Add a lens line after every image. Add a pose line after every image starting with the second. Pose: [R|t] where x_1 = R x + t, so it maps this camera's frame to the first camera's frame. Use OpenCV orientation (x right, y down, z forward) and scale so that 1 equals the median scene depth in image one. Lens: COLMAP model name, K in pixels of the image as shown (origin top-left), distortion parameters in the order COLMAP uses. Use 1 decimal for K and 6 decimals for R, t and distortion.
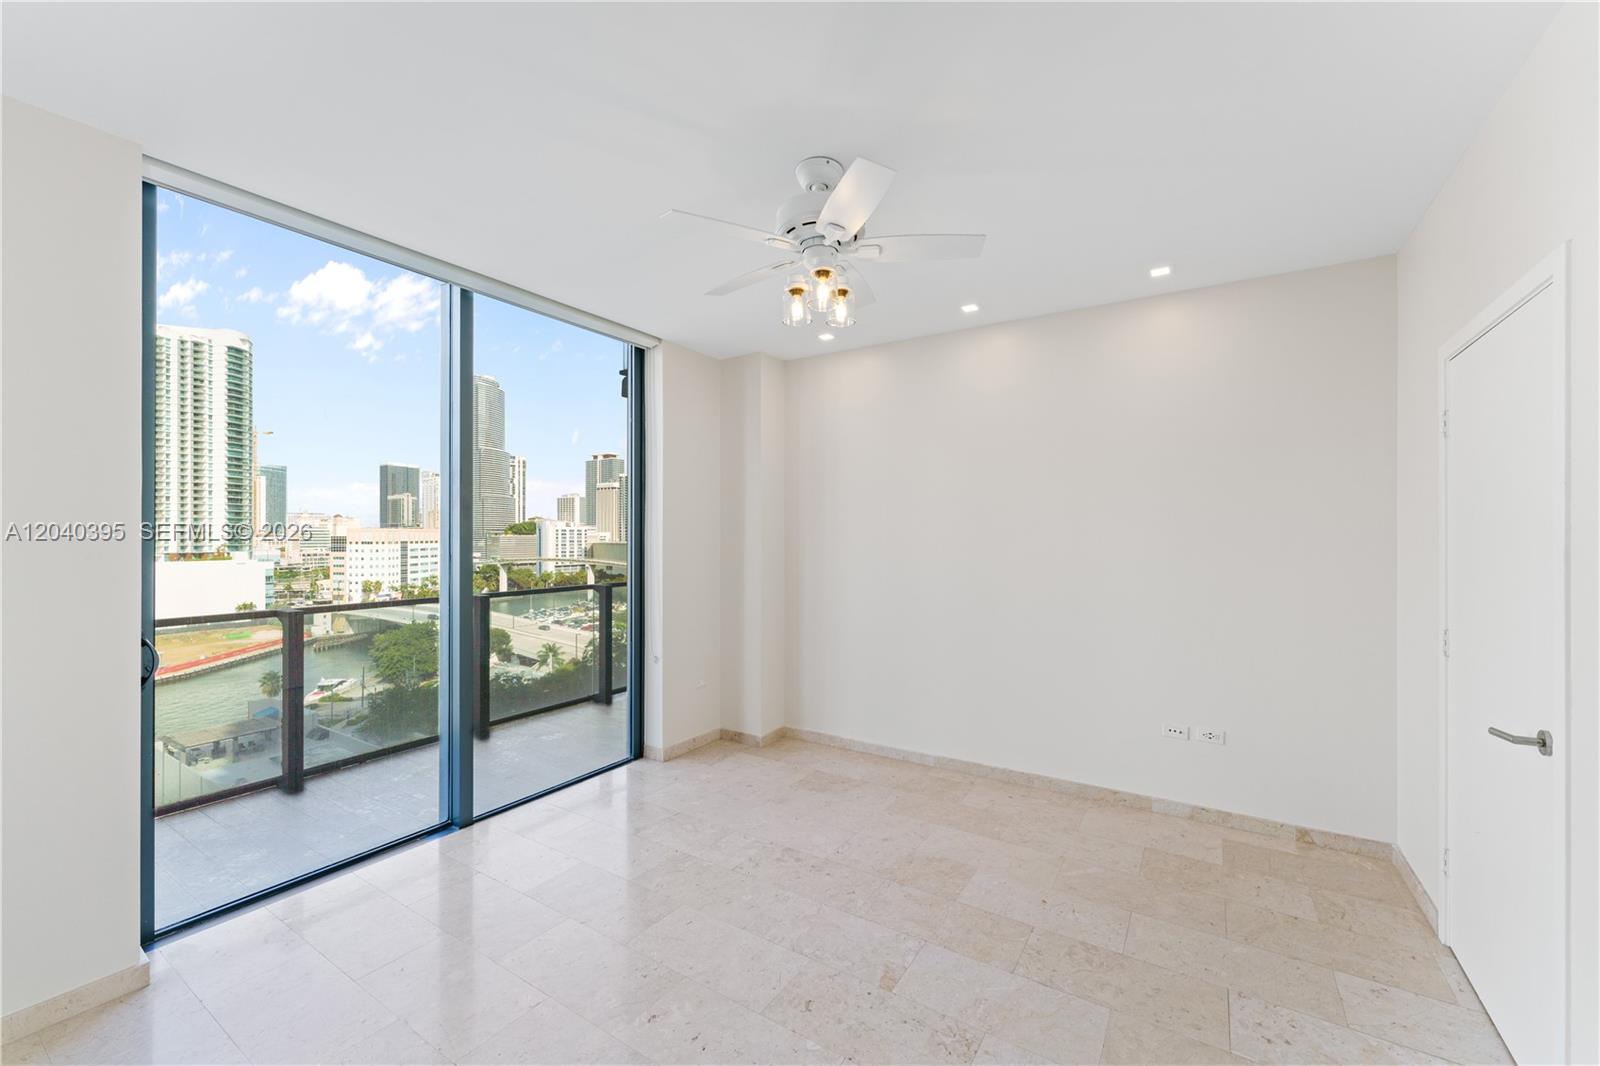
lens RADIAL K [[639.5, 0, 802.9], [0, 639.5, 536.5], [0, 0, 1]] dist [0.000679, 0.000131]
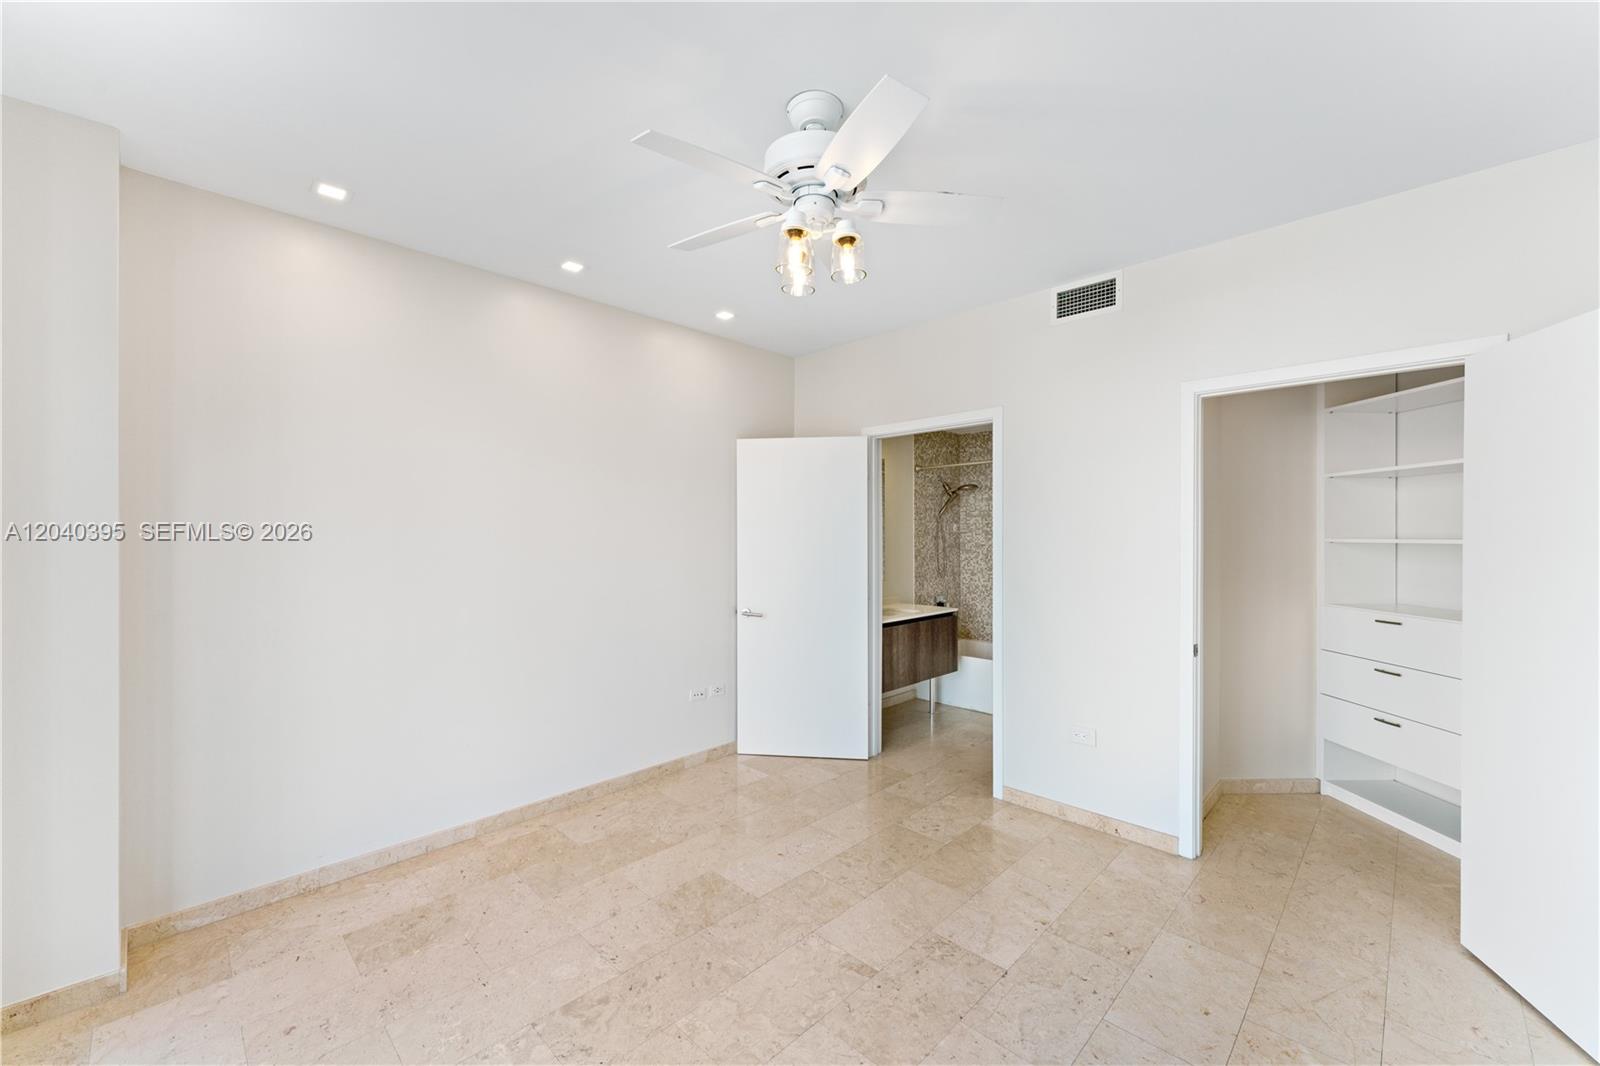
lens RADIAL K [[639.5, 0, 798.2], [0, 639.5, 536.2], [0, 0, 1]] dist [0.000679, 0.000131]
pose [[0.193859, -0.005896, 0.981012, -0.514938], [0.000153, 0.999982, 0.005979, -0.002114], [-0.981029, -0.001009, 0.193856, 0.527381]]
